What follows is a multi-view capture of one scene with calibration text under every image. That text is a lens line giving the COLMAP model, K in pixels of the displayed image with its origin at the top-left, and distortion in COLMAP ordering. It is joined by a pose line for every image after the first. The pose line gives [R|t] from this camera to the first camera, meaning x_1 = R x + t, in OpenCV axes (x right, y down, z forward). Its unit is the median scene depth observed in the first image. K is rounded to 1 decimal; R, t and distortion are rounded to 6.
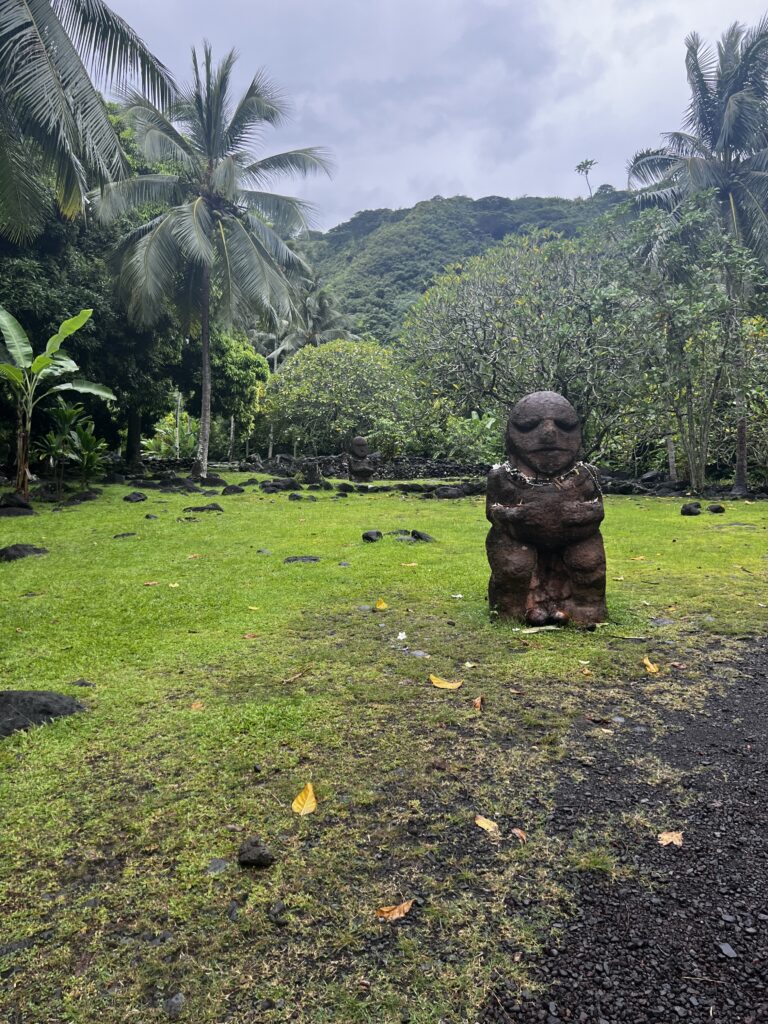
lens RADIAL K [[784.2, 0, 381.5], [0, 784.2, 519.2], [0, 0, 1]] dist [0.083445, -0.116387]
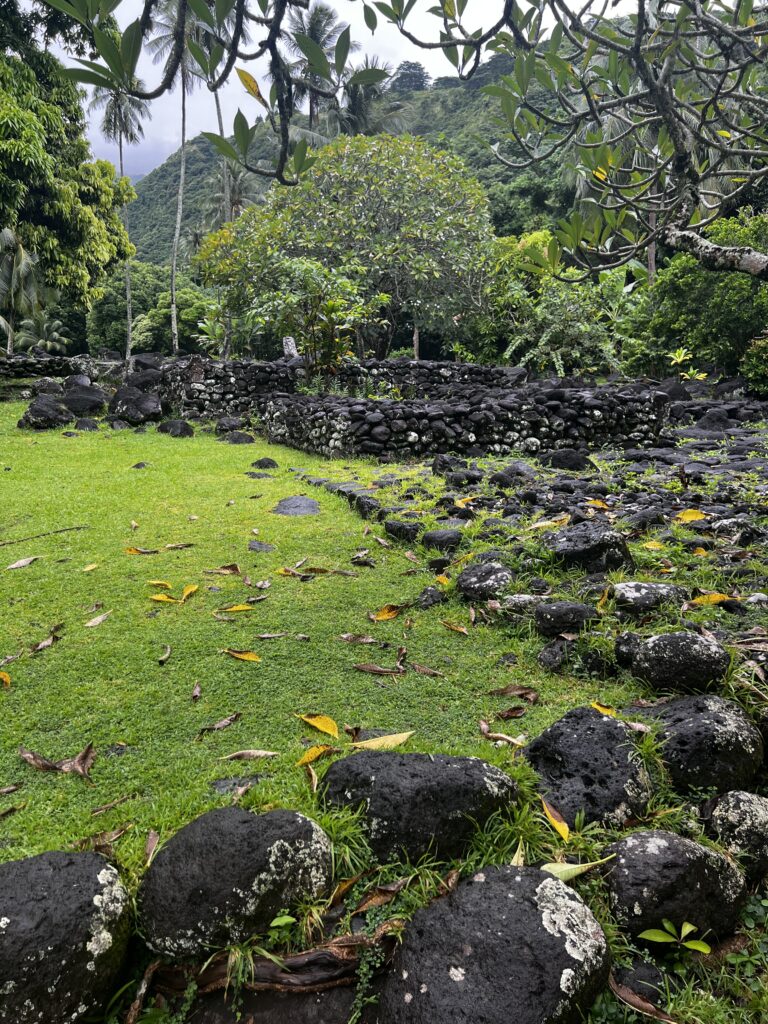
lens RADIAL K [[784.2, 0, 381.5], [0, 784.2, 519.2], [0, 0, 1]] dist [0.083445, -0.116387]
pose [[0.984203, 0.018061, -0.176121, 0.178870], [0.008994, 0.988398, 0.151619, -0.107472], [0.176816, -0.150808, 0.972622, 1.055150]]
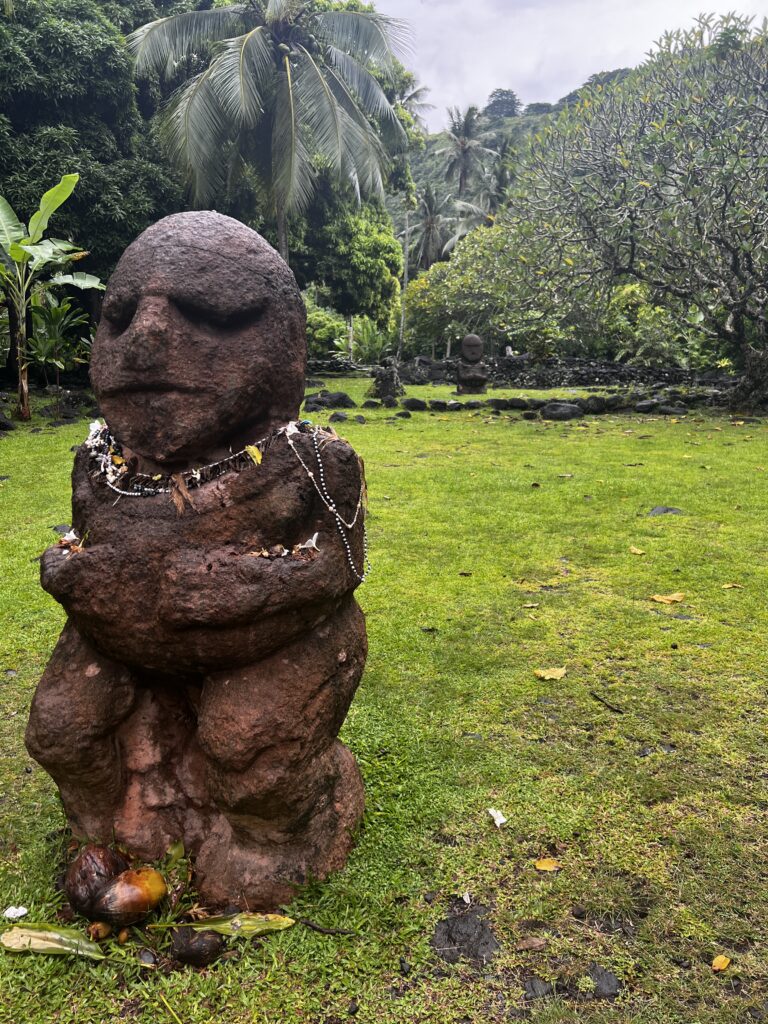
lens RADIAL K [[779.7, 0, 366.9], [0, 779.7, 532.8], [0, 0, 1]] dist [0.076860, -0.110238]
pose [[0.958252, 0.057241, -0.280136, 0.132687], [-0.016551, 0.989217, 0.145516, -0.026264], [0.285445, -0.134804, 0.948867, 0.236602]]
